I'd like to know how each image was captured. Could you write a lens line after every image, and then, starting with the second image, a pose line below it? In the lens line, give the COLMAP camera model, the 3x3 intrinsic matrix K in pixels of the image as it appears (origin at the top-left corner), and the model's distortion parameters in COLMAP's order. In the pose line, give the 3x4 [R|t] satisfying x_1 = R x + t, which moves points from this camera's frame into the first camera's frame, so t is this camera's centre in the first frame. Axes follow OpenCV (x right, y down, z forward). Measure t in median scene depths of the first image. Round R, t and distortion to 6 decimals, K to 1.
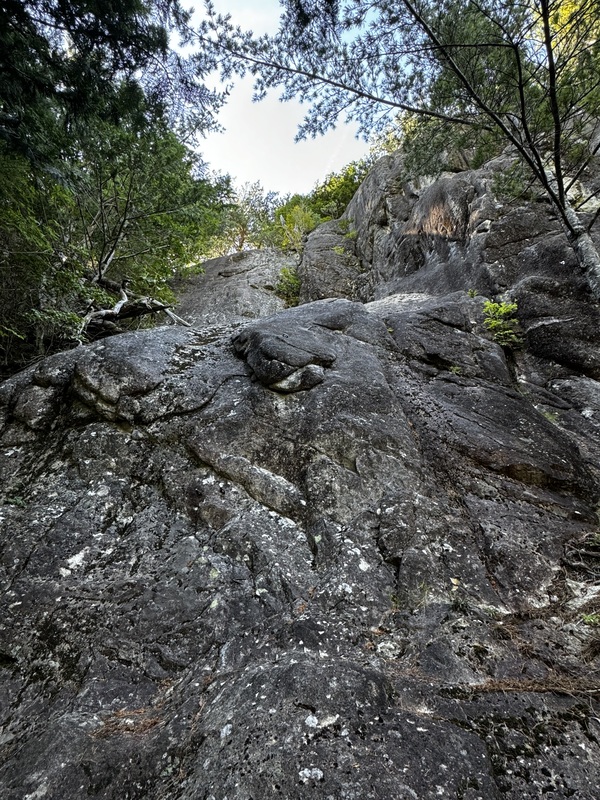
lens RADIAL K [[463.6, 0, 300.0], [0, 463.6, 400.0], [0, 0, 1]] dist [-0.002108, 0.000702]
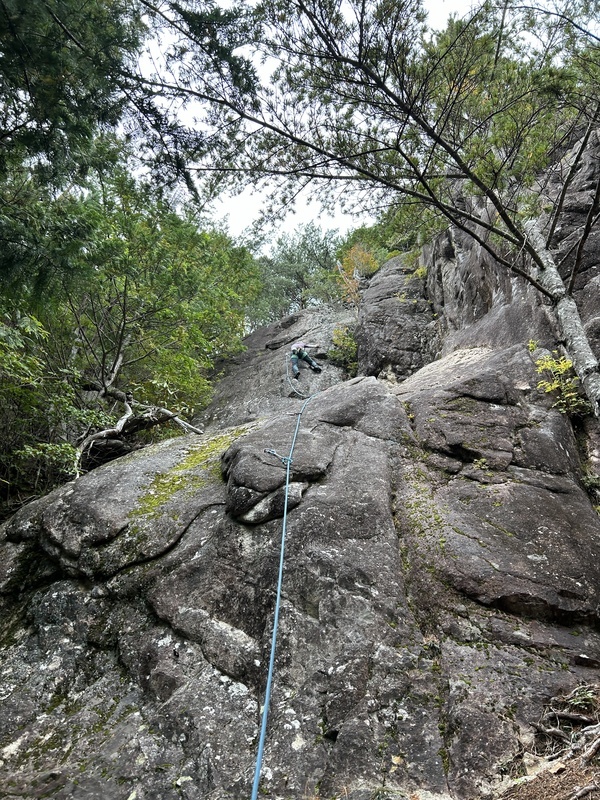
lens RADIAL K [[607.3, 0, 300.0], [0, 607.3, 400.0], [0, 0, 1]] dist [0.052170, -0.054684]
pose [[0.971800, -0.146024, -0.185152, 0.326259], [0.120678, 0.982553, -0.141515, -0.080330], [0.202586, 0.115180, 0.972467, -0.138549]]
